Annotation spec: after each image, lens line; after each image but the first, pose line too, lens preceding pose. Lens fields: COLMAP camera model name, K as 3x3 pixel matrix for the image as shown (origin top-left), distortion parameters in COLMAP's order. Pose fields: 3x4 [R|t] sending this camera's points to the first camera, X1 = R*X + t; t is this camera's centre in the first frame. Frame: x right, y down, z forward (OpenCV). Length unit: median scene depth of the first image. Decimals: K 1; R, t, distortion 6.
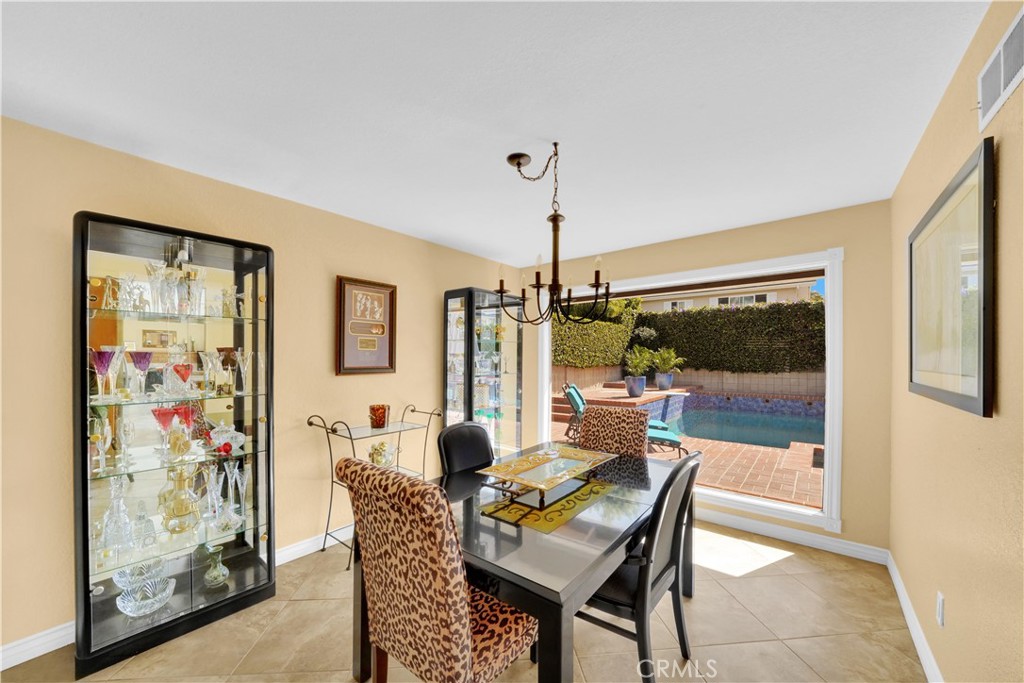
lens RADIAL K [[371.8, 0, 502.1], [0, 371.8, 356.3], [0, 0, 1]] dist [-0.030171, 0.002634]
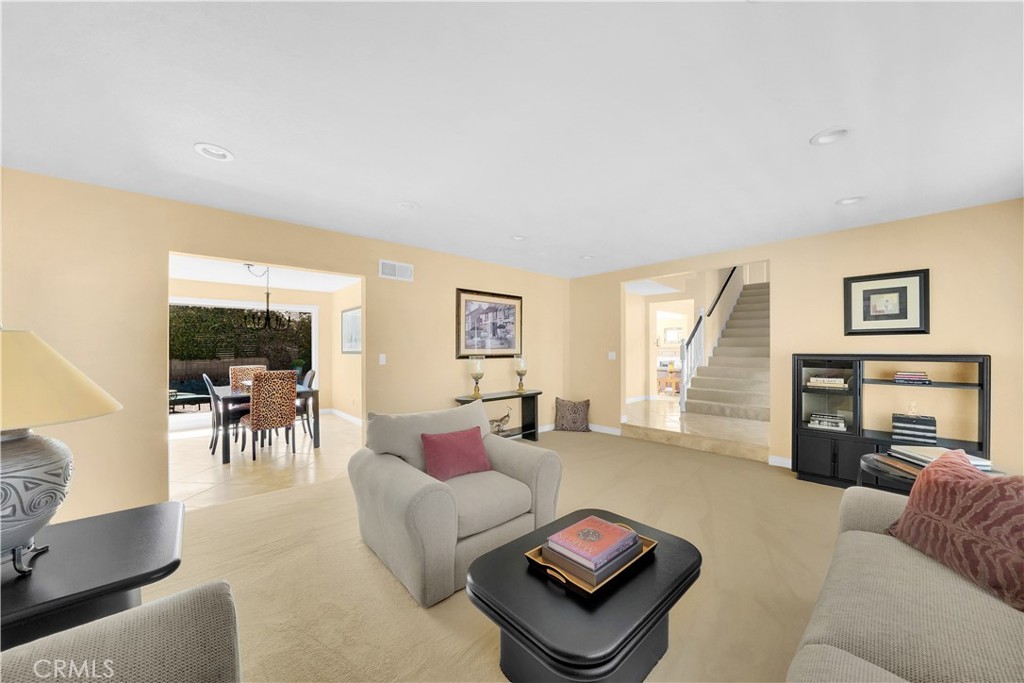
lens RADIAL K [[371.8, 0, 520.7], [0, 371.8, 348.5], [0, 0, 1]] dist [-0.030171, 0.002634]
pose [[0.117623, 0.000465, 0.993058, -1.559504], [-0.000143, 1.000000, -0.000452, 0.030791], [-0.993058, -0.000089, 0.117623, -0.813565]]
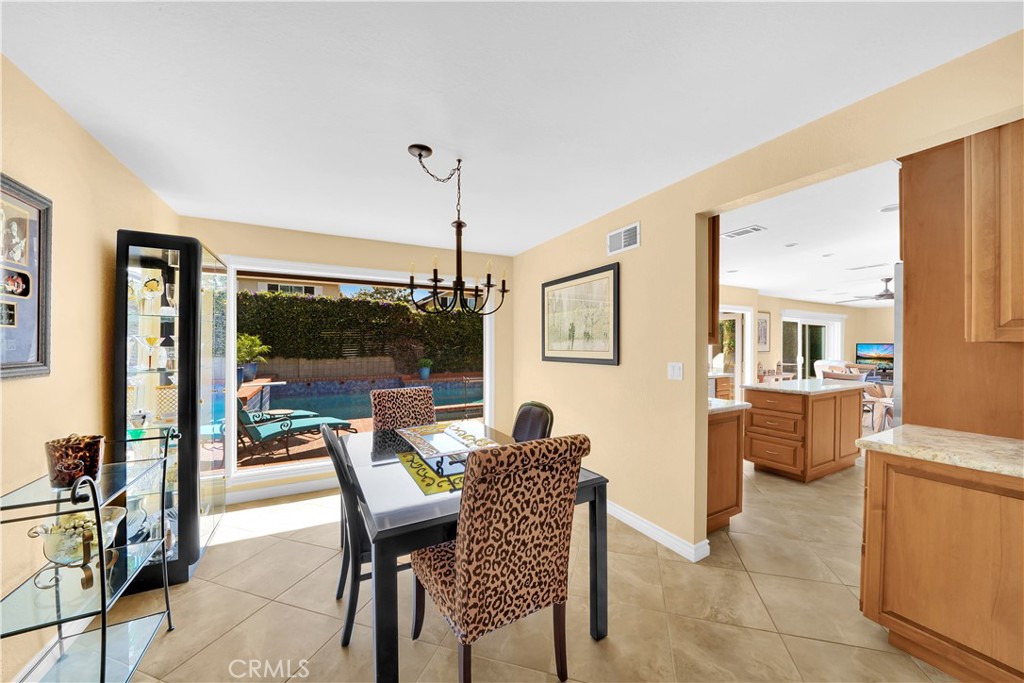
lens RADIAL K [[371.8, 0, 519.6], [0, 371.8, 347.2], [0, 0, 1]] dist [-0.030171, 0.002634]
pose [[0.354623, -0.006163, 0.934989, -0.568239], [-0.001512, 0.999973, 0.007165, 0.003995], [-0.935008, -0.003954, 0.354604, 0.259516]]
